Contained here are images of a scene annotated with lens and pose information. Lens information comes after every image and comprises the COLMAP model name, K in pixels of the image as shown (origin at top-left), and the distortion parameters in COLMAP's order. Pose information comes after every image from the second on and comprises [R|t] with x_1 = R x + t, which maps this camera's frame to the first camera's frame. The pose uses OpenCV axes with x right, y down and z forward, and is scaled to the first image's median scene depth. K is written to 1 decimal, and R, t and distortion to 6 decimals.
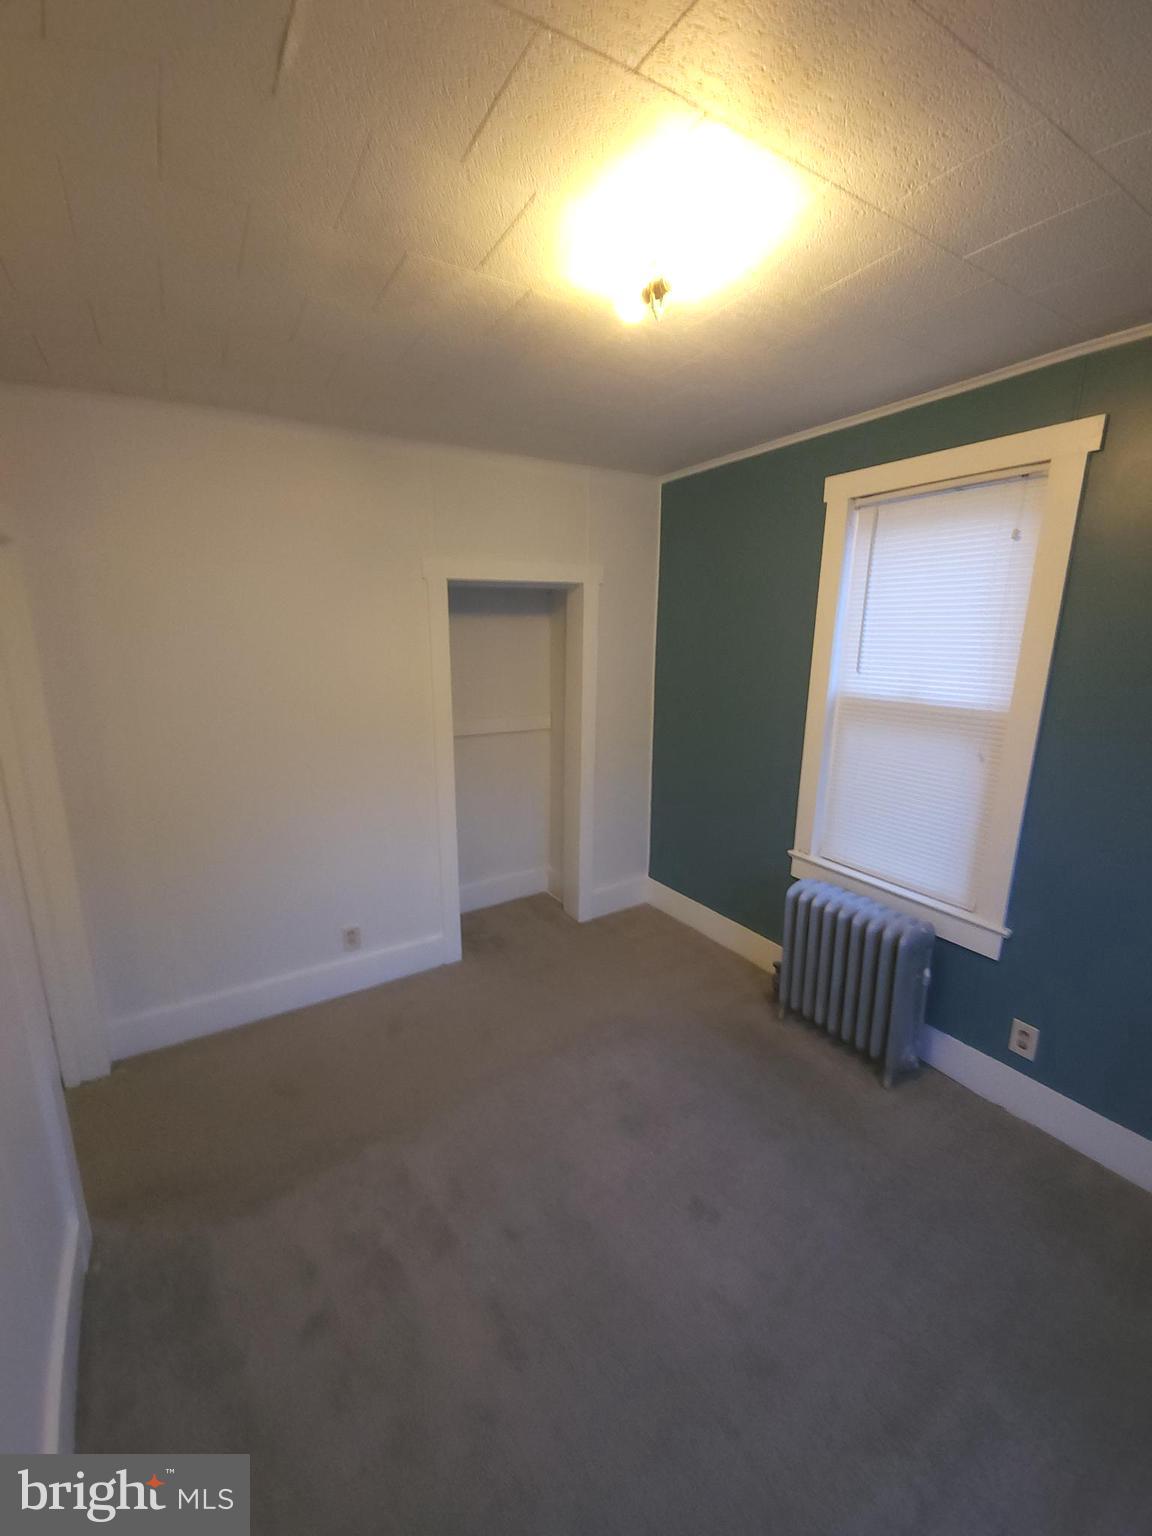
lens RADIAL K [[620.5, 0, 577.9], [0, 620.5, 773.3], [0, 0, 1]] dist [0.021588, -0.011032]
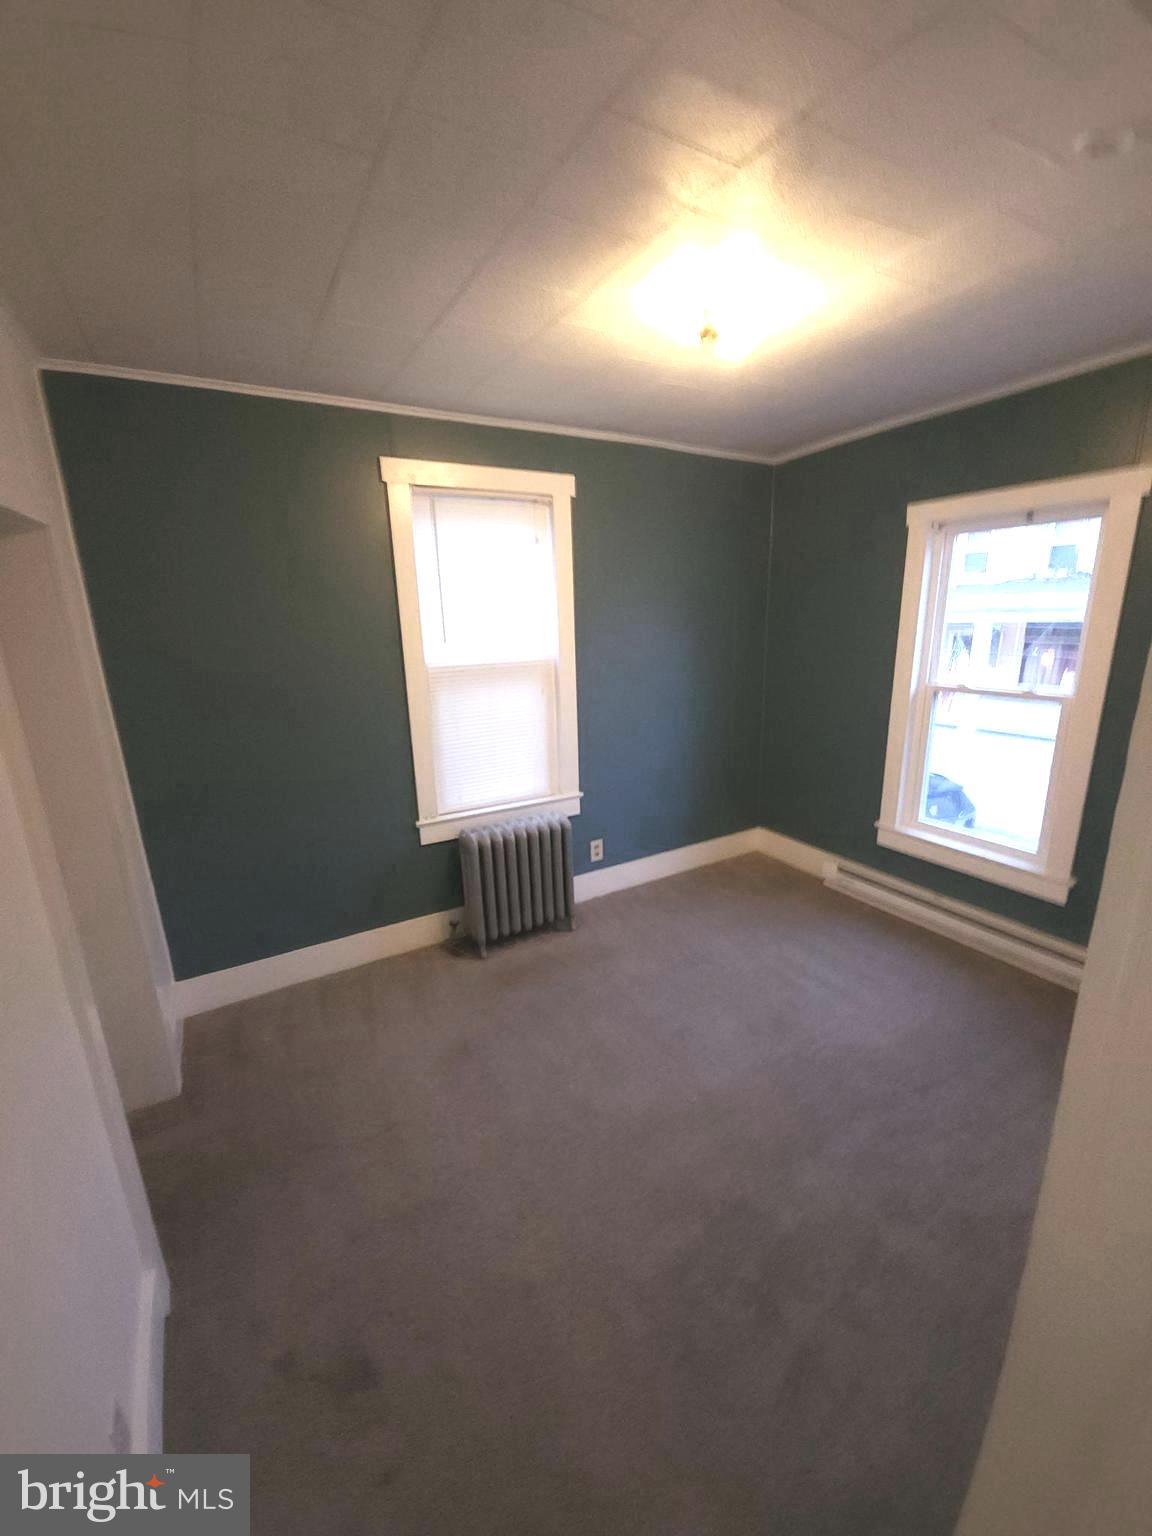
lens RADIAL K [[620.5, 0, 577.9], [0, 620.5, 773.3], [0, 0, 1]] dist [0.021588, -0.011032]
pose [[0.048983, -0.262400, 0.963715, -0.810109], [0.248166, 0.937813, 0.242734, -0.178248], [-0.967478, 0.227271, 0.111056, 0.793271]]
